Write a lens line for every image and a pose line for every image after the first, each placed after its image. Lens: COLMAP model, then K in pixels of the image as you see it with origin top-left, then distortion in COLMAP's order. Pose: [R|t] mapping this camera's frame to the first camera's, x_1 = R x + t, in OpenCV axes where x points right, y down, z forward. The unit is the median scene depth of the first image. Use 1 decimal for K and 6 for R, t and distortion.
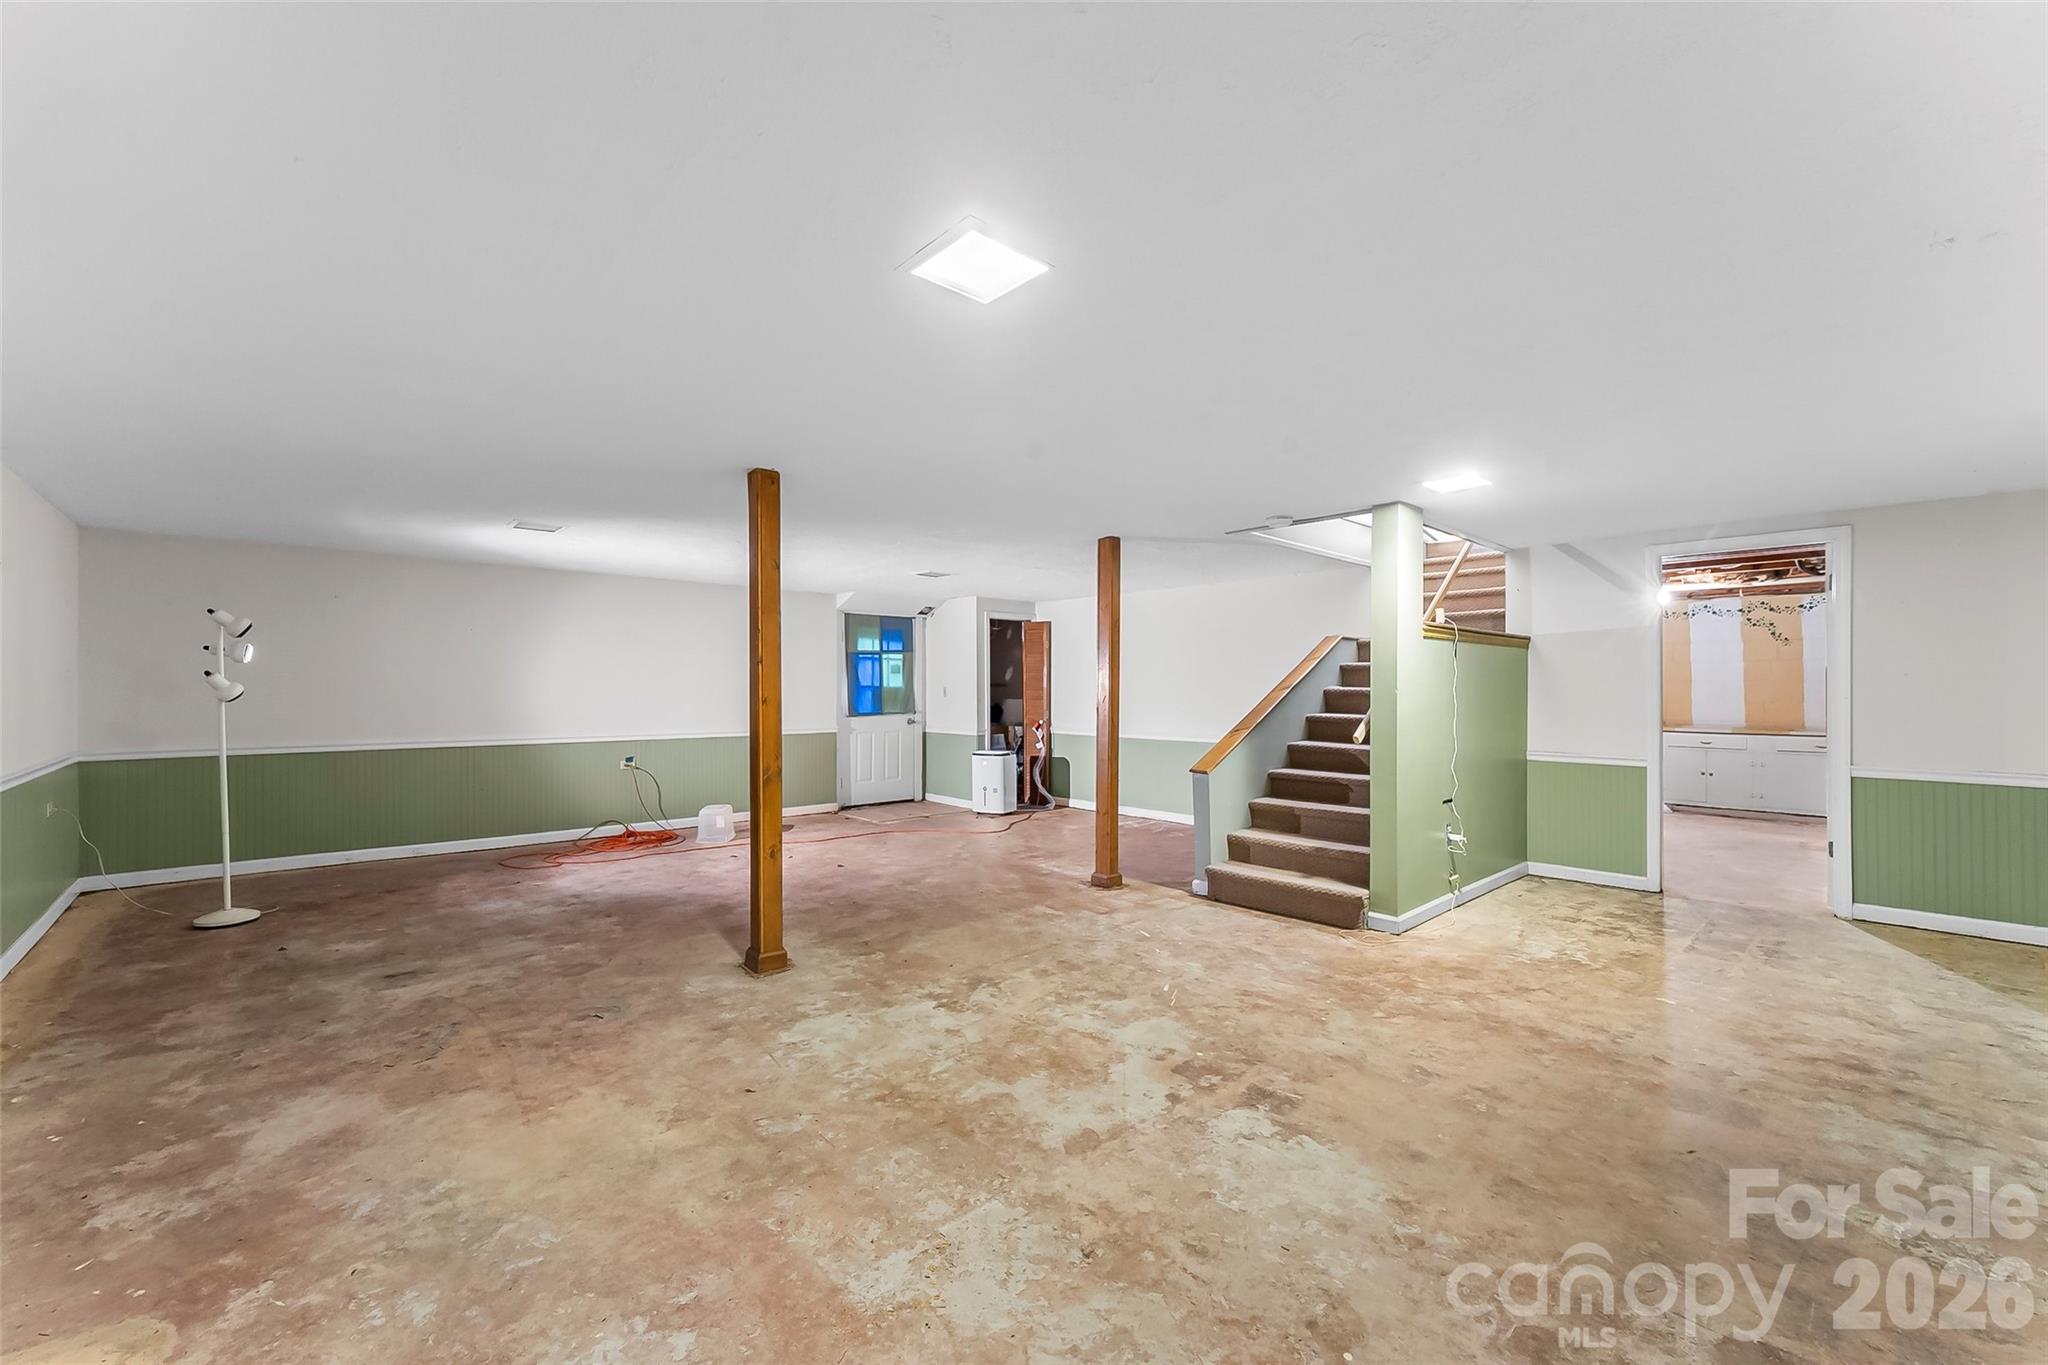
lens RADIAL K [[913.4, 0, 1028.9], [0, 913.4, 689.3], [0, 0, 1]] dist [0.000806, 0.000261]
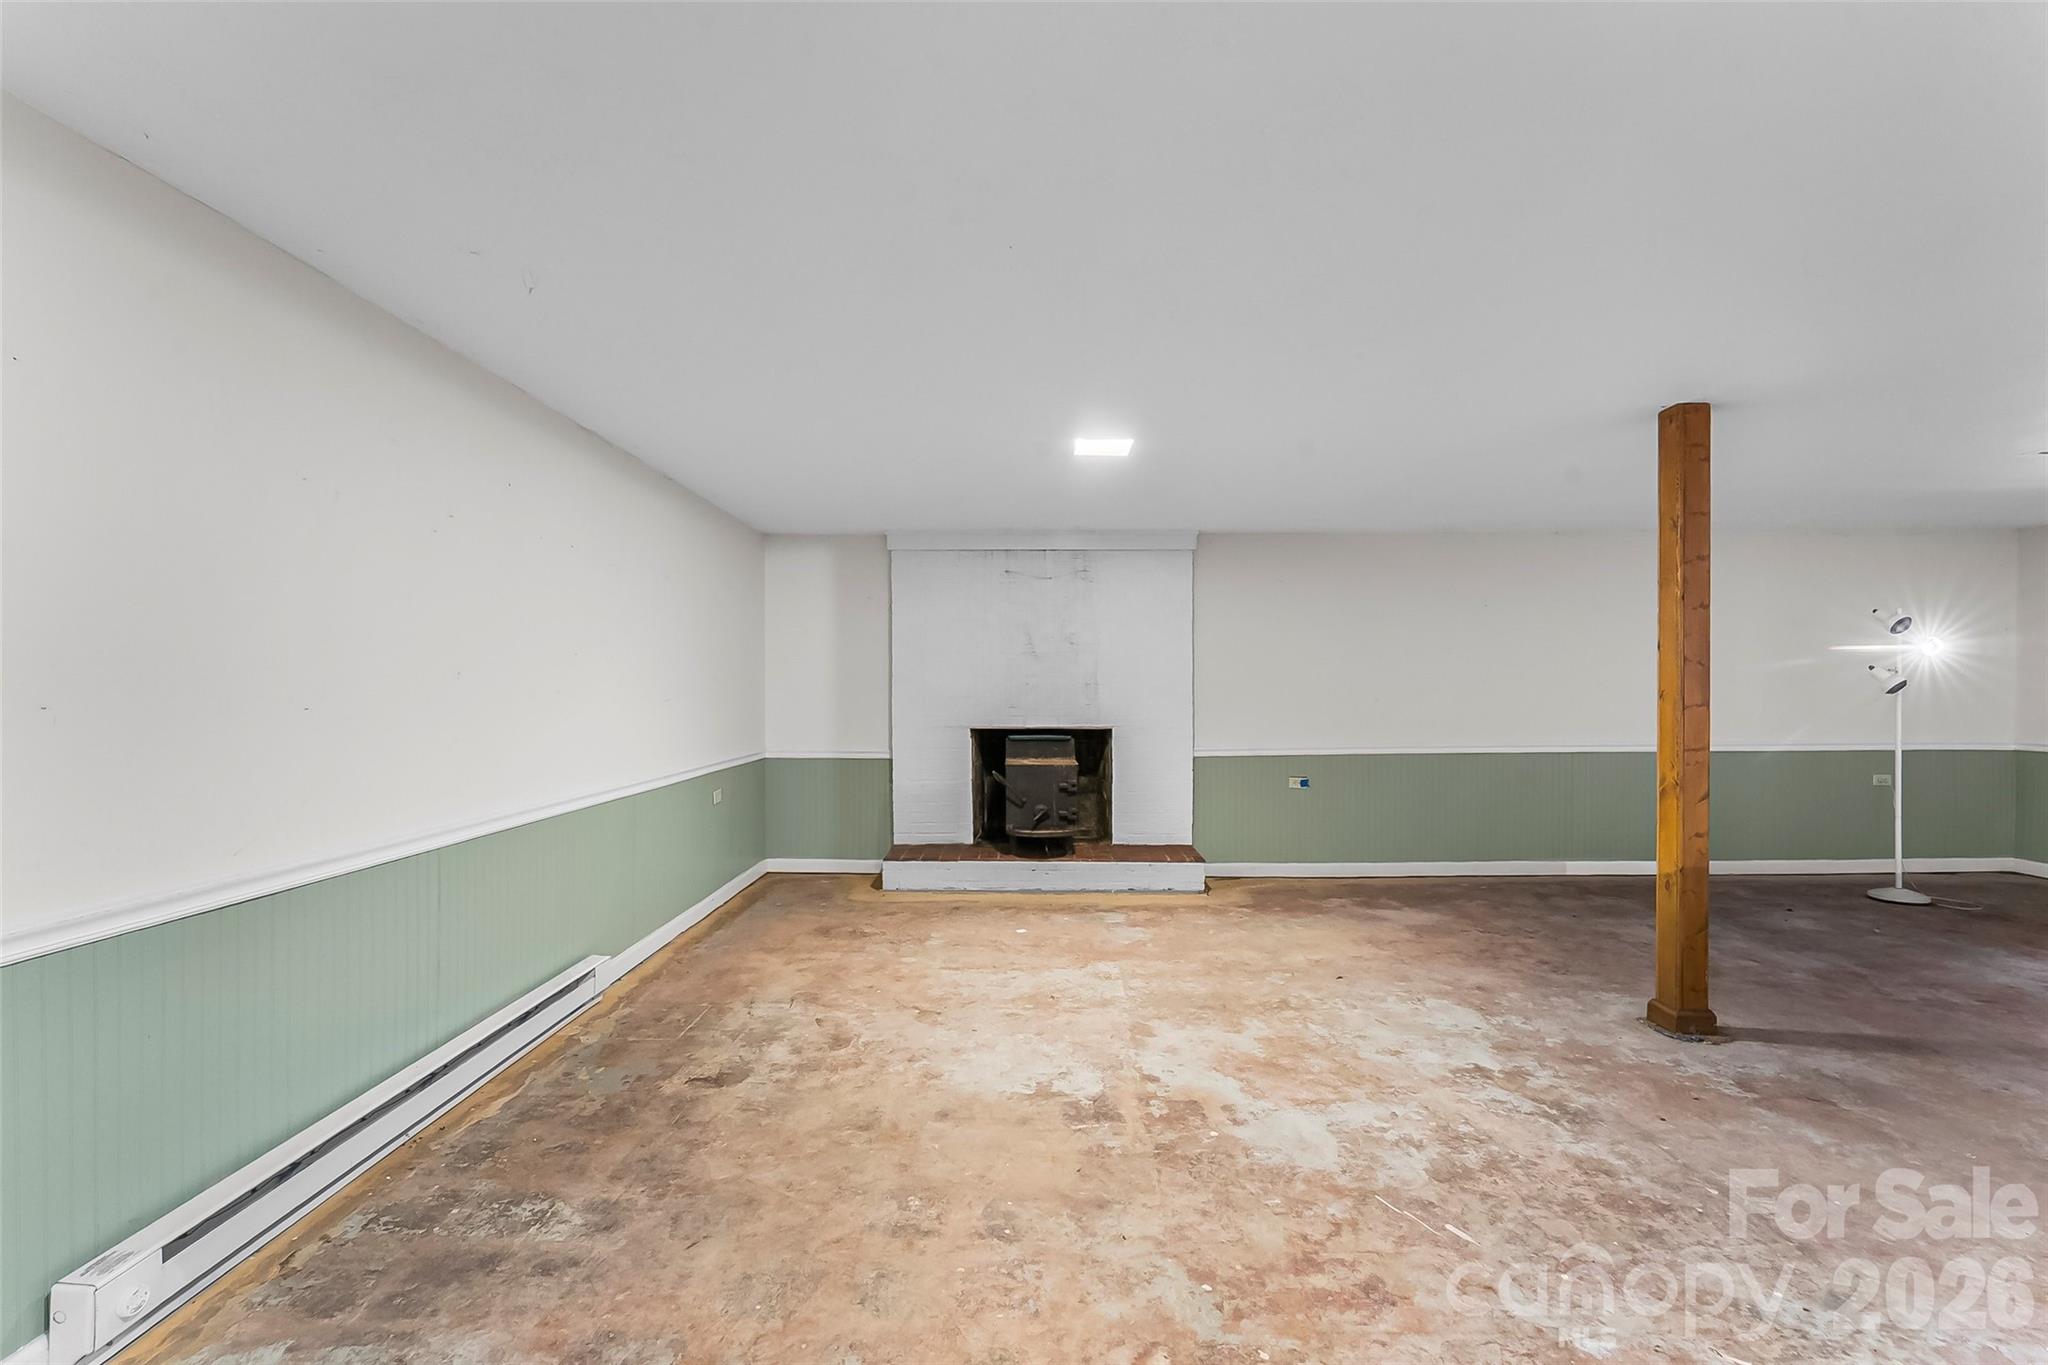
lens RADIAL K [[913.4, 0, 1028.9], [0, 913.4, 689.3], [0, 0, 1]] dist [0.000806, 0.000261]
pose [[-0.733425, 0.003517, -0.679761, 0.847600], [0.003543, 0.999993, 0.001351, -0.006008], [0.679761, -0.001417, -0.733432, 1.451641]]
